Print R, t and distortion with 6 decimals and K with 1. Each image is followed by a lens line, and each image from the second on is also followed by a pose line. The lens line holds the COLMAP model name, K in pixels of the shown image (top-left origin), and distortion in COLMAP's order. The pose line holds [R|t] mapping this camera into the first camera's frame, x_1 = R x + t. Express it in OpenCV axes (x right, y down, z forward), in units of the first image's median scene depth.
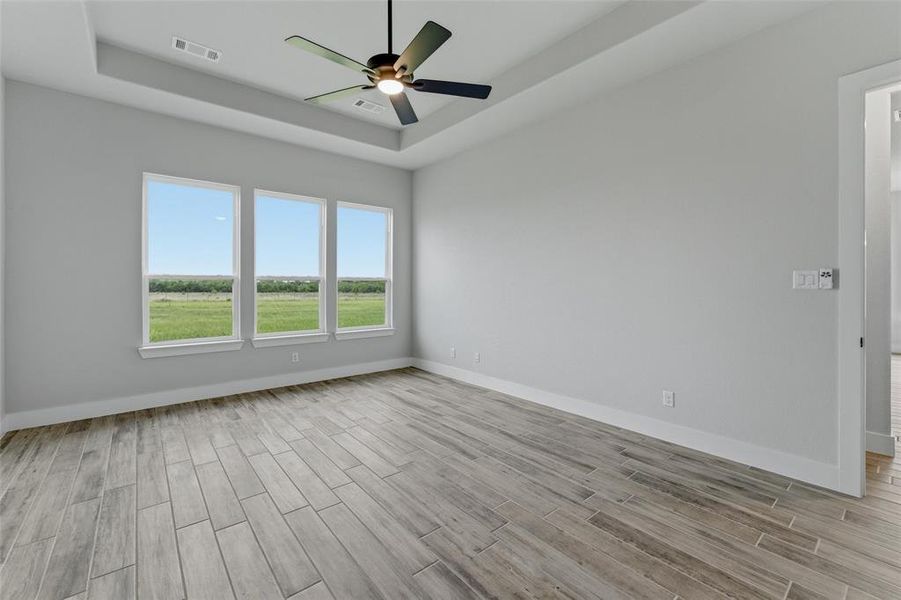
lens RADIAL K [[380.8, 0, 451.3], [0, 380.8, 286.5], [0, 0, 1]] dist [-0.000805, 0.000225]
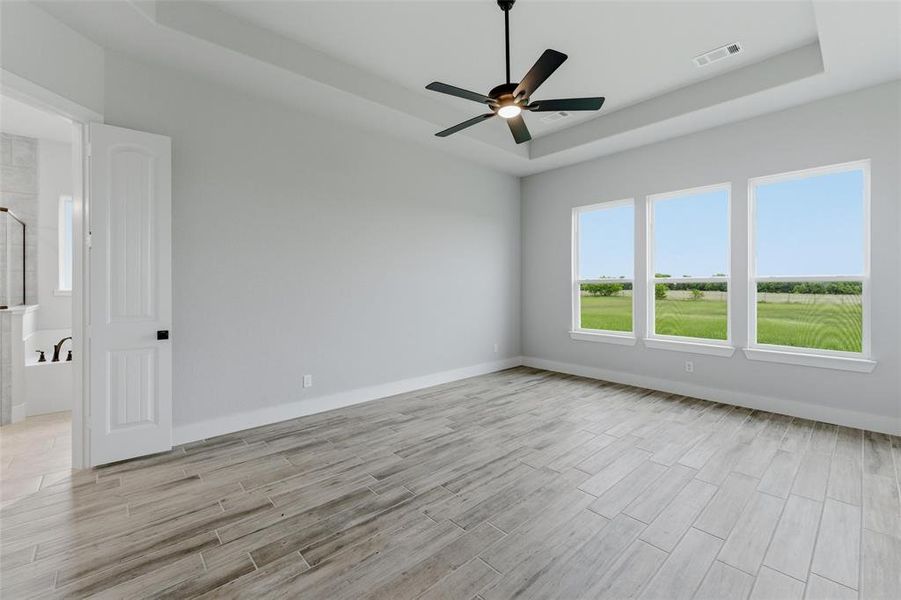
lens RADIAL K [[380.8, 0, 452.1], [0, 380.8, 283.0], [0, 0, 1]] dist [-0.000805, 0.000225]
pose [[0.049459, -0.008911, -0.998736, 0.609065], [-0.002980, 0.999954, -0.009070, -0.005792], [0.998772, 0.003425, 0.049430, 0.490362]]
